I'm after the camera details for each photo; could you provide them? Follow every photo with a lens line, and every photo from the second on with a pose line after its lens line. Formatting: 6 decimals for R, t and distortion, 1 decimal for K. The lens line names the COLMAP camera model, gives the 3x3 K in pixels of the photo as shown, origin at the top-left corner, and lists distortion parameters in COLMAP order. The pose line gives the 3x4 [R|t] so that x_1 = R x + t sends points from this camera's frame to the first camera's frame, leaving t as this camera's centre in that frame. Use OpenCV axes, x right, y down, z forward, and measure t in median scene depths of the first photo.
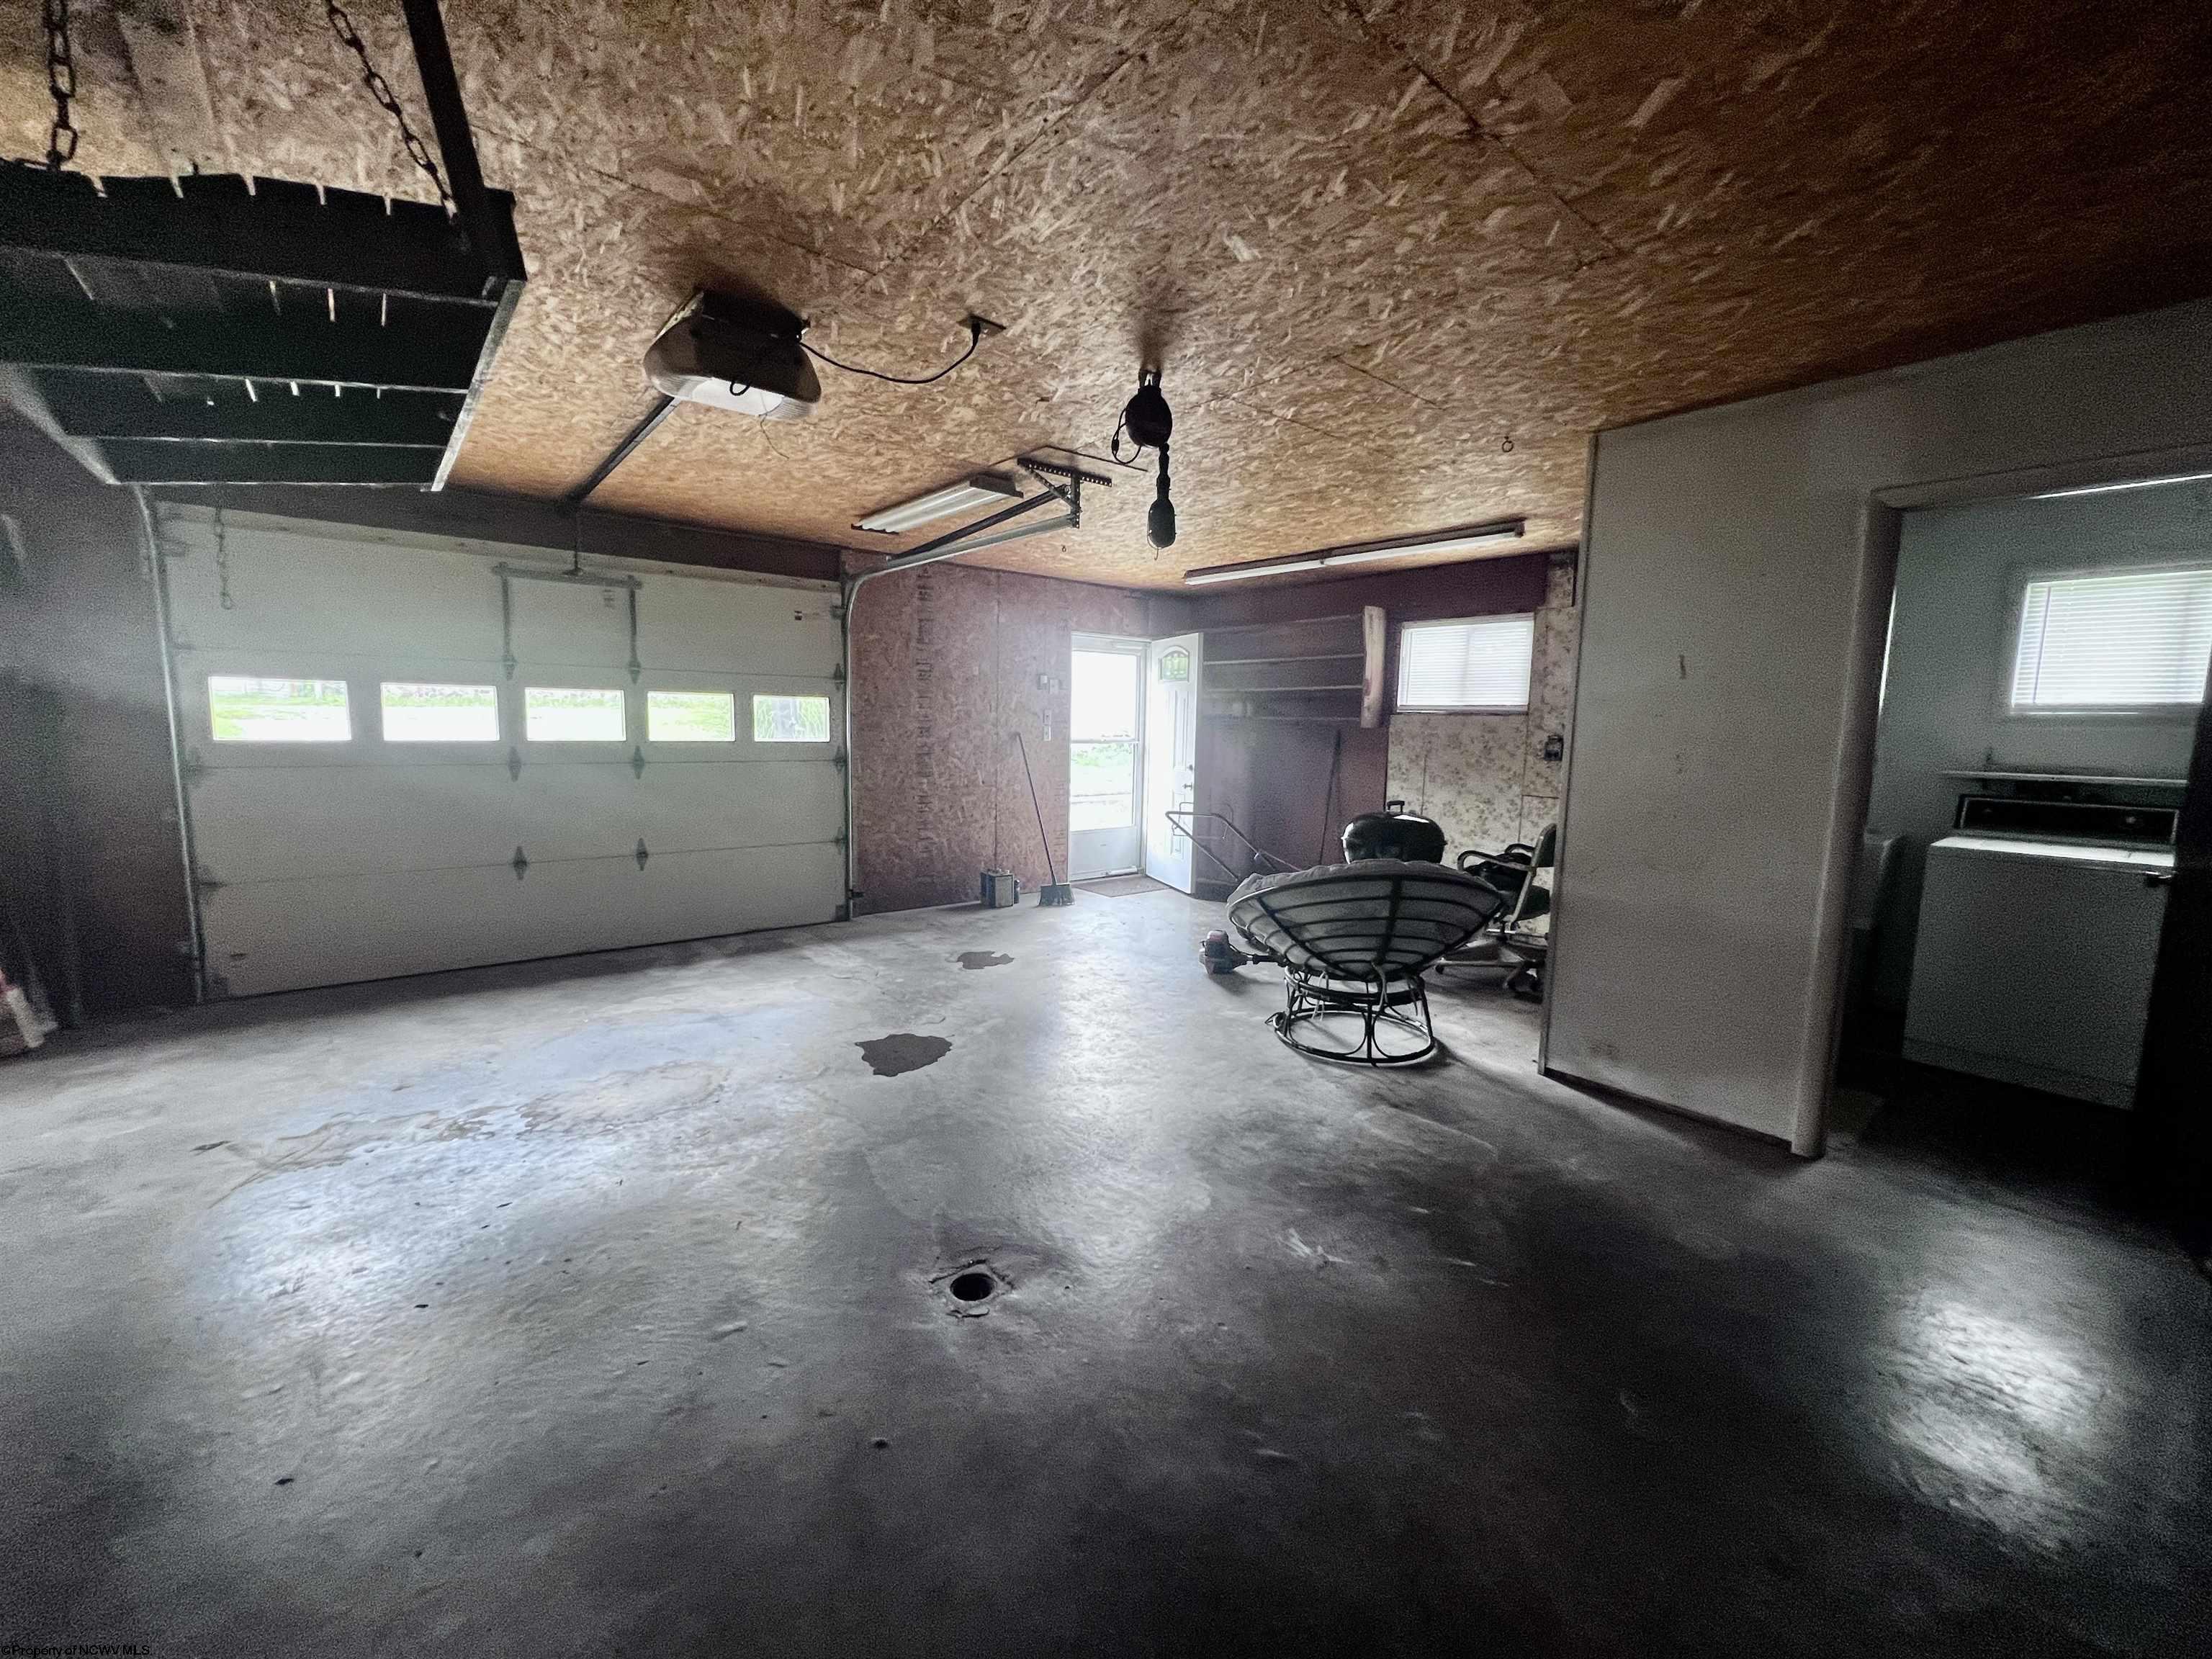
lens RADIAL K [[881.8, 0, 1100.5], [0, 881.8, 825.3], [0, 0, 1]] dist [-0.000619, -0.000262]
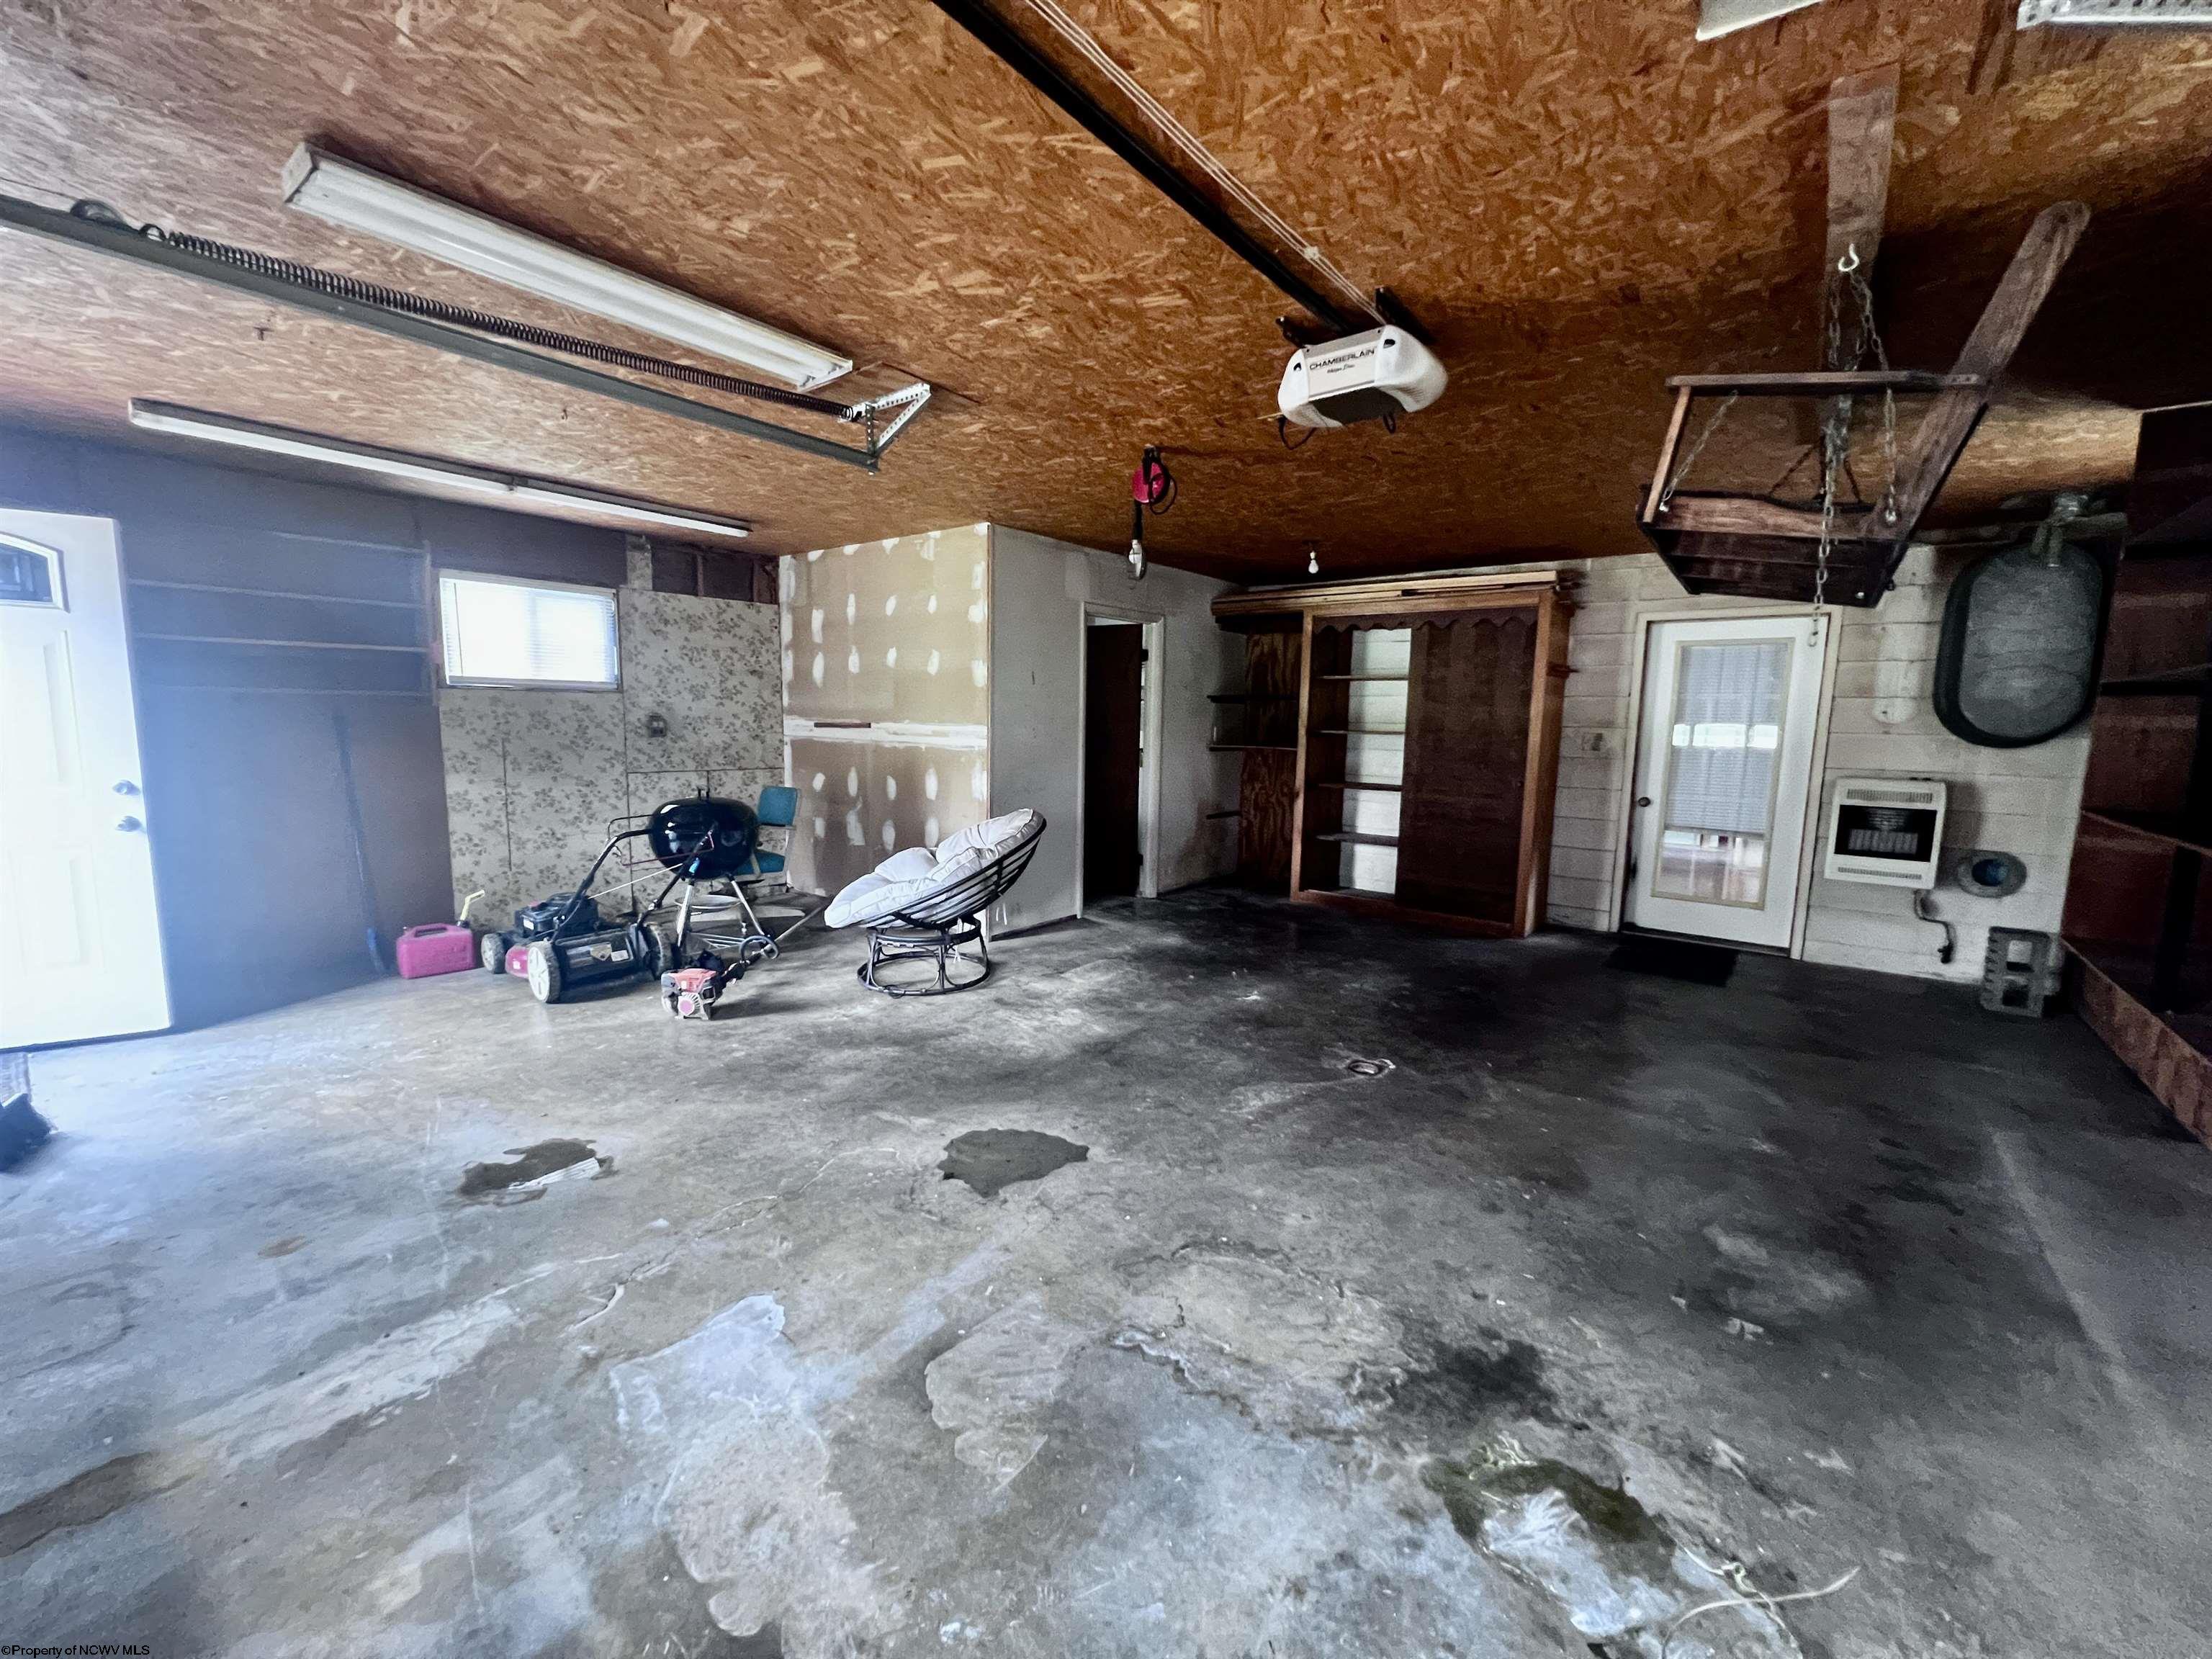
lens RADIAL K [[881.8, 0, 1100.5], [0, 881.8, 825.3], [0, 0, 1]] dist [-0.000619, -0.000262]
pose [[-0.203957, -0.145270, 0.968142, -0.668577], [0.091870, 0.981725, 0.166662, -0.102574], [-0.974660, 0.122935, -0.186883, 0.736039]]
